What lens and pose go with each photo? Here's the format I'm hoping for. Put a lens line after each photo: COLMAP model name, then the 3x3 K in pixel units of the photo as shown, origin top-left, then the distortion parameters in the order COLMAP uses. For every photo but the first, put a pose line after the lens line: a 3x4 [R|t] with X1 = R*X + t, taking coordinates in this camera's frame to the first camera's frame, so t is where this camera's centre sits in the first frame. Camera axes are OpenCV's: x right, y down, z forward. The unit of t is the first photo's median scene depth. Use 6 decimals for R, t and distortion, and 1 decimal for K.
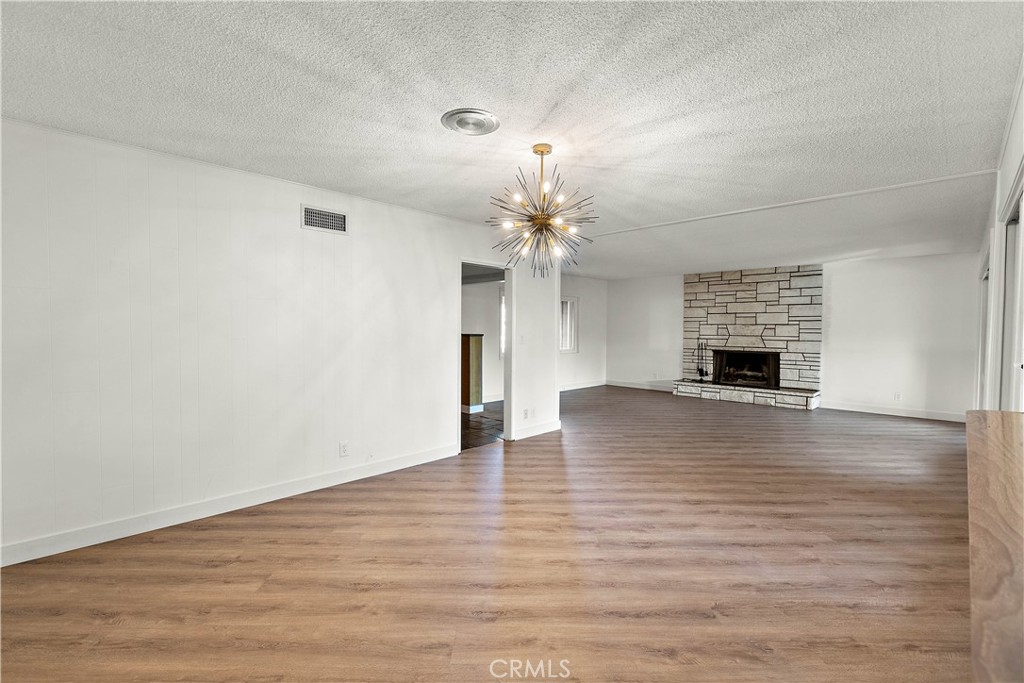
lens RADIAL K [[465.0, 0, 510.6], [0, 465.0, 339.7], [0, 0, 1]] dist [0.018131, -0.000186]
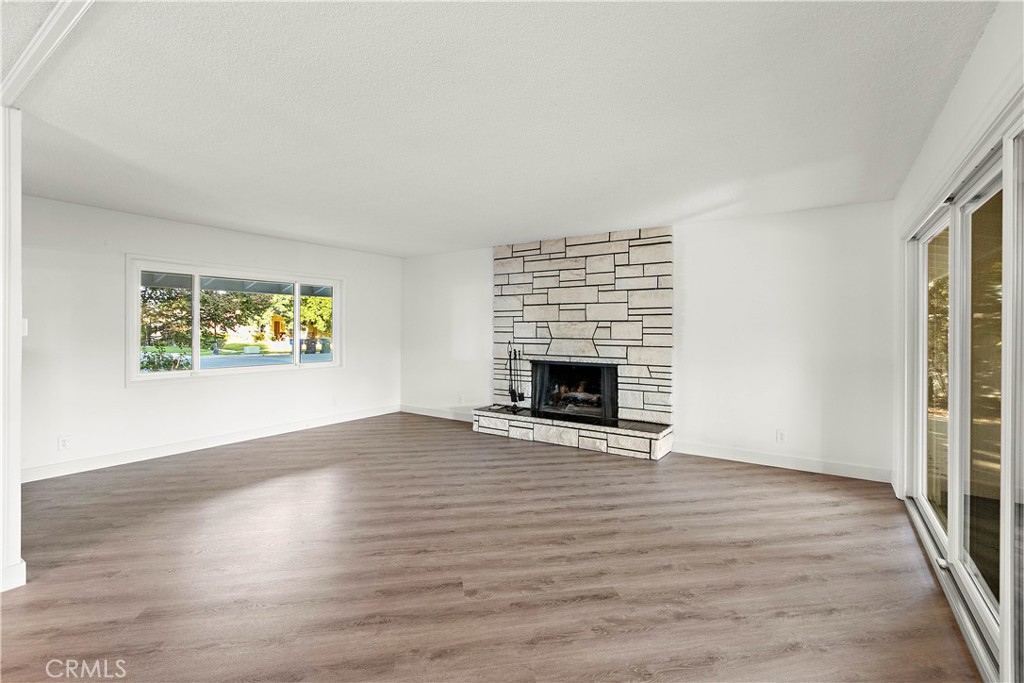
lens RADIAL K [[461.0, 0, 516.2], [0, 461.0, 329.7], [0, 0, 1]] dist [-0.001612, -0.000226]
pose [[0.982053, -0.002275, 0.188594, 0.323970], [0.006968, 0.999682, -0.024229, -0.006360], [-0.188479, 0.025108, 0.981756, 0.409643]]
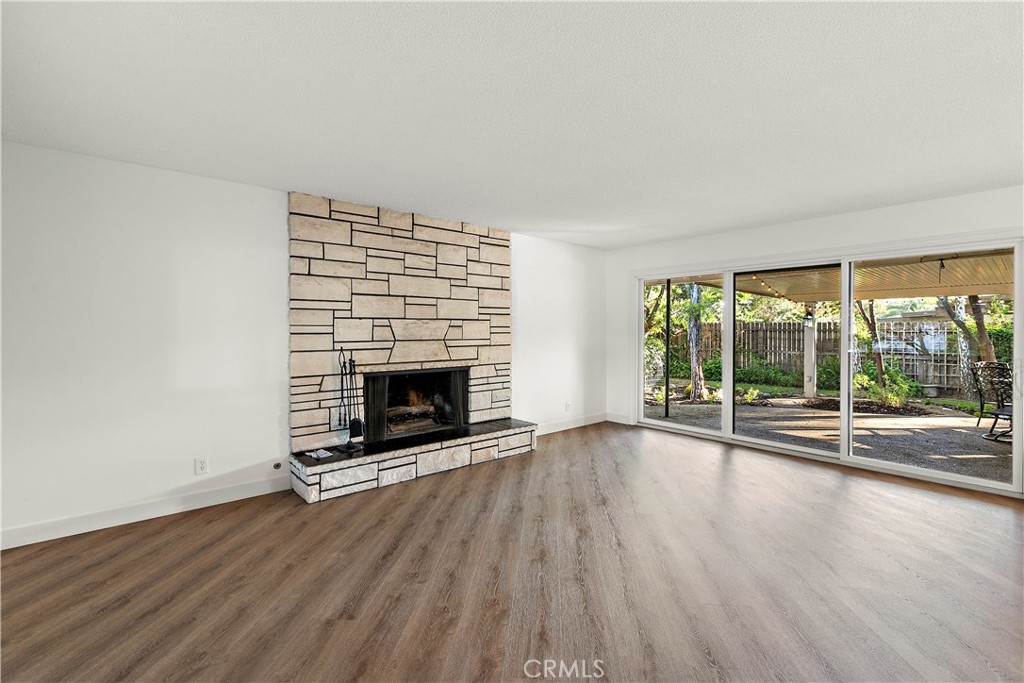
lens RADIAL K [[461.0, 0, 516.2], [0, 461.0, 329.7], [0, 0, 1]] dist [-0.001612, -0.000226]
pose [[0.075609, -0.010283, 0.997085, -0.007300], [0.025078, 0.999650, 0.008407, -0.023387], [-0.996822, 0.024369, 0.075841, 0.903970]]
